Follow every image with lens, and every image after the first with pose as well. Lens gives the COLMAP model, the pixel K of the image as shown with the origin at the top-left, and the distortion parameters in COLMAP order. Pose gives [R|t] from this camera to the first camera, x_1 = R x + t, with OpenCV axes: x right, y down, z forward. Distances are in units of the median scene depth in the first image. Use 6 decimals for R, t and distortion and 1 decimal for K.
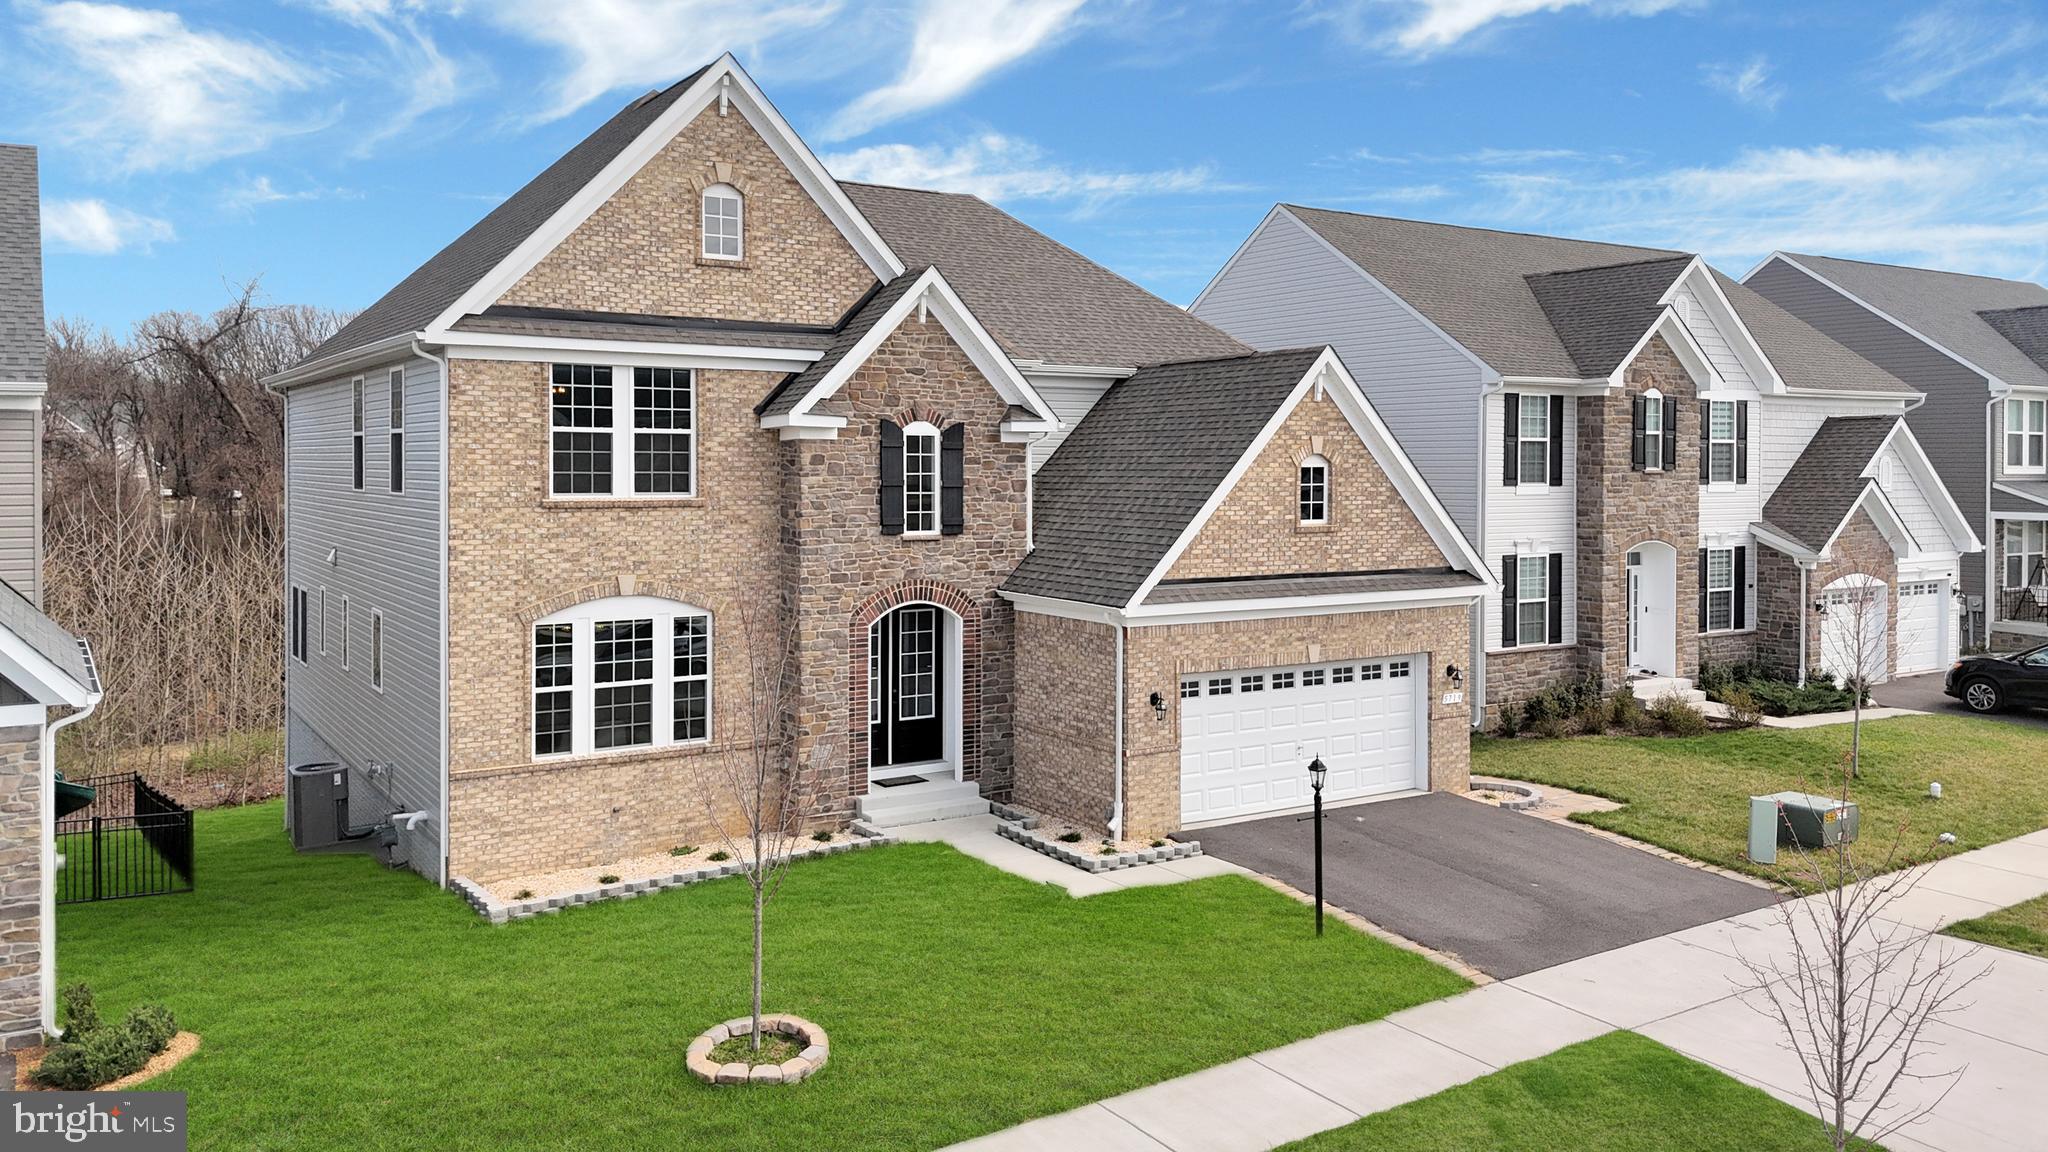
lens RADIAL K [[1475.6, 0, 999.9], [0, 1475.6, 488.7], [0, 0, 1]] dist [0.044863, -0.034254]
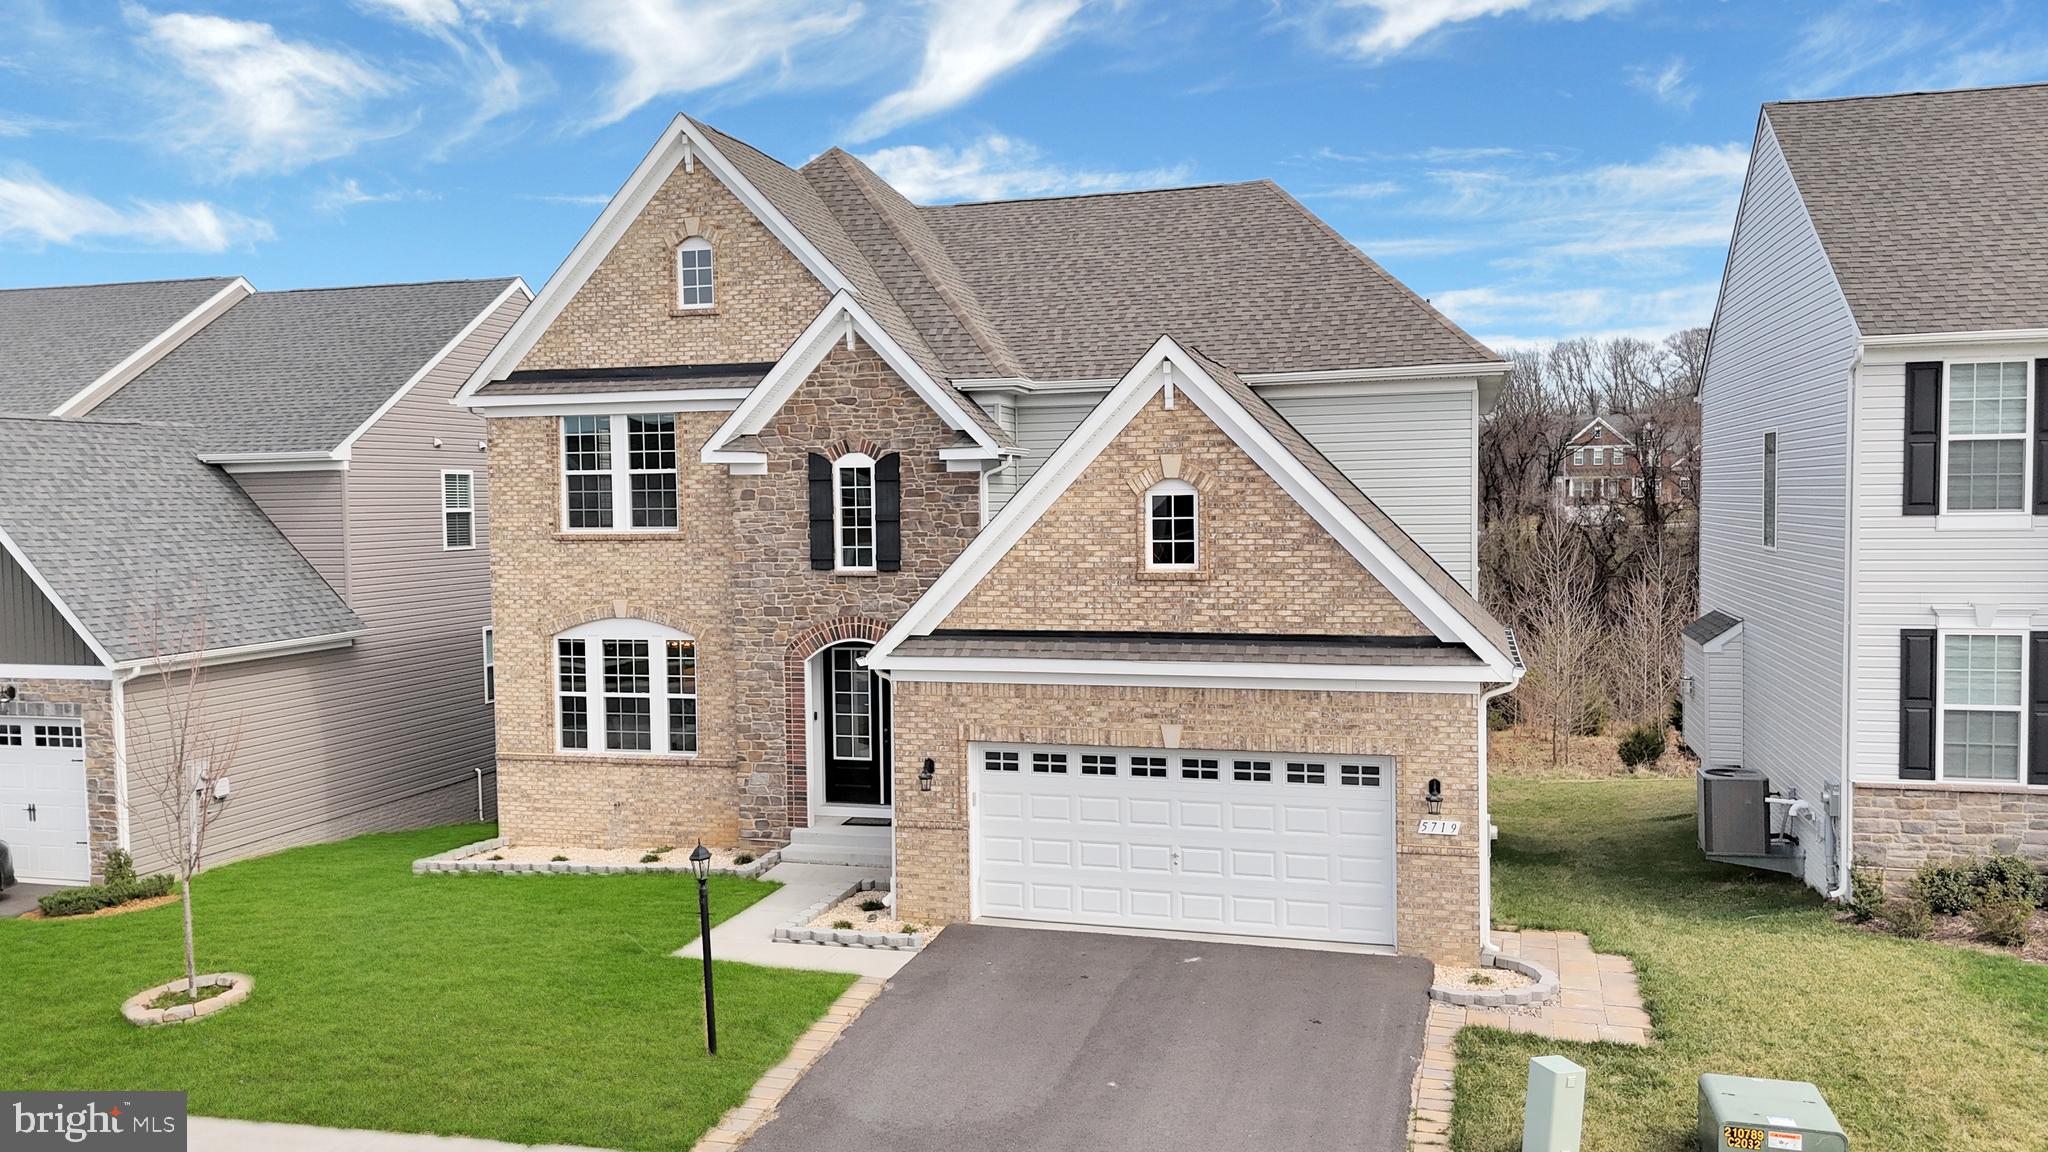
lens RADIAL K [[1475.6, 0, 1026.6], [0, 1475.6, 564.5], [0, 0, 1]] dist [0.044863, -0.034254]
pose [[0.676306, 0.021370, -0.736311, 0.761010], [0.004542, 0.999439, 0.033178, -0.004532], [0.736607, -0.025783, 0.675829, 0.445561]]
